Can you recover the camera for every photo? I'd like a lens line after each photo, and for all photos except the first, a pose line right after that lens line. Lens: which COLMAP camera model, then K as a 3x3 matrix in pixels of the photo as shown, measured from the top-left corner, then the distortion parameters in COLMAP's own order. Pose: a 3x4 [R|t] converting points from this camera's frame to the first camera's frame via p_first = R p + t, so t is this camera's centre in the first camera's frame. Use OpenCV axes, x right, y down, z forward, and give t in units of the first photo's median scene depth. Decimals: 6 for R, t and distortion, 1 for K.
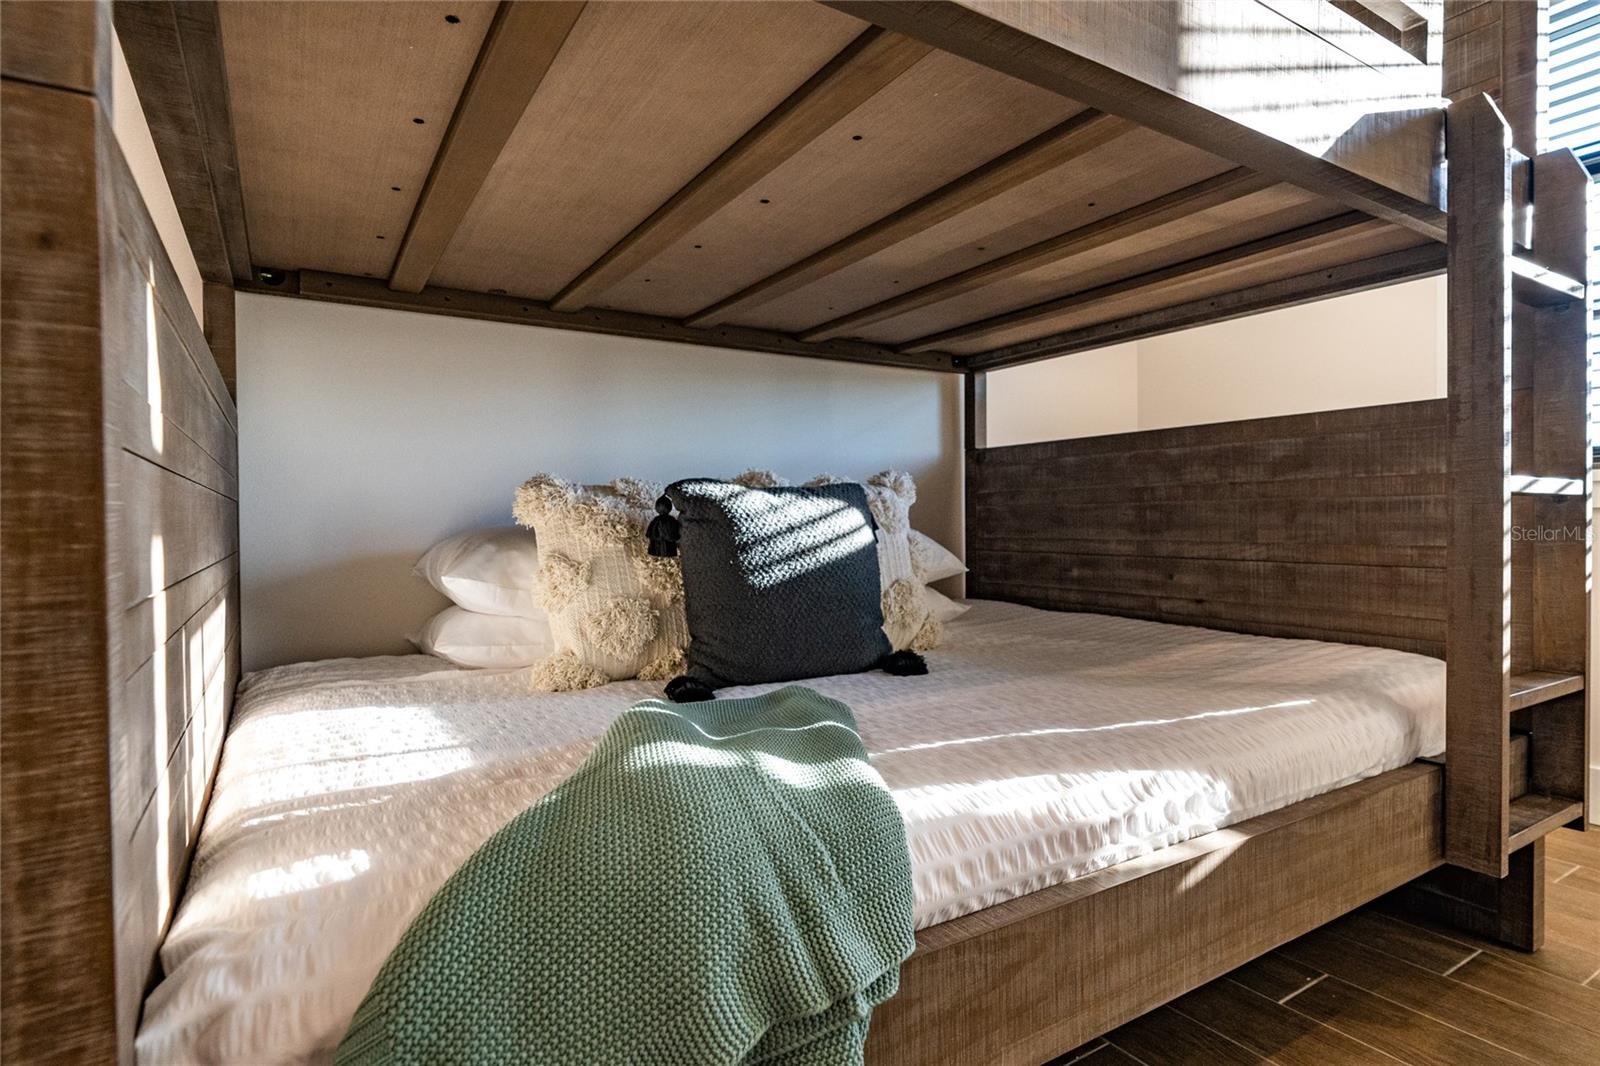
lens RADIAL K [[832.6, 0, 800.2], [0, 832.6, 539.1], [0, 0, 1]] dist [-0.004540, -0.001316]
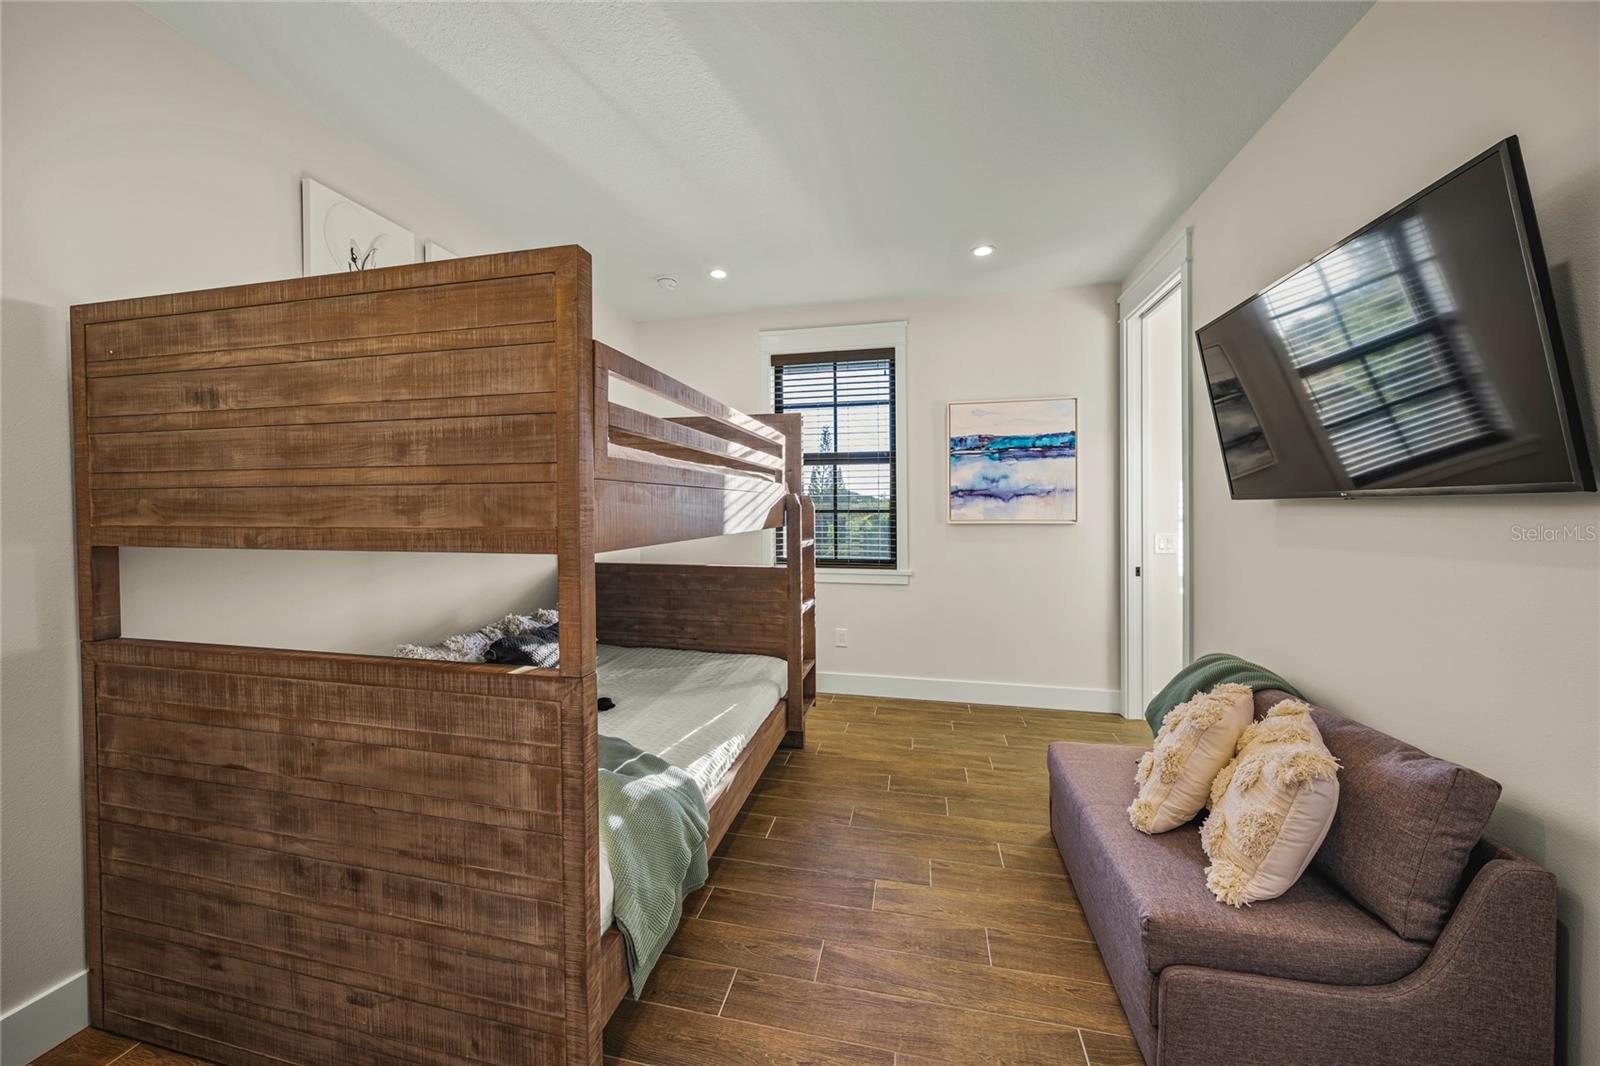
lens RADIAL K [[547.4, 0, 798.8], [0, 547.4, 520.8], [0, 0, 1]] dist [-0.001753, 0.000417]
pose [[0.701181, -0.009415, 0.712921, -0.443735], [0.013580, 0.999908, -0.000151, -0.269271], [-0.712854, 0.009787, 0.701244, -0.329440]]
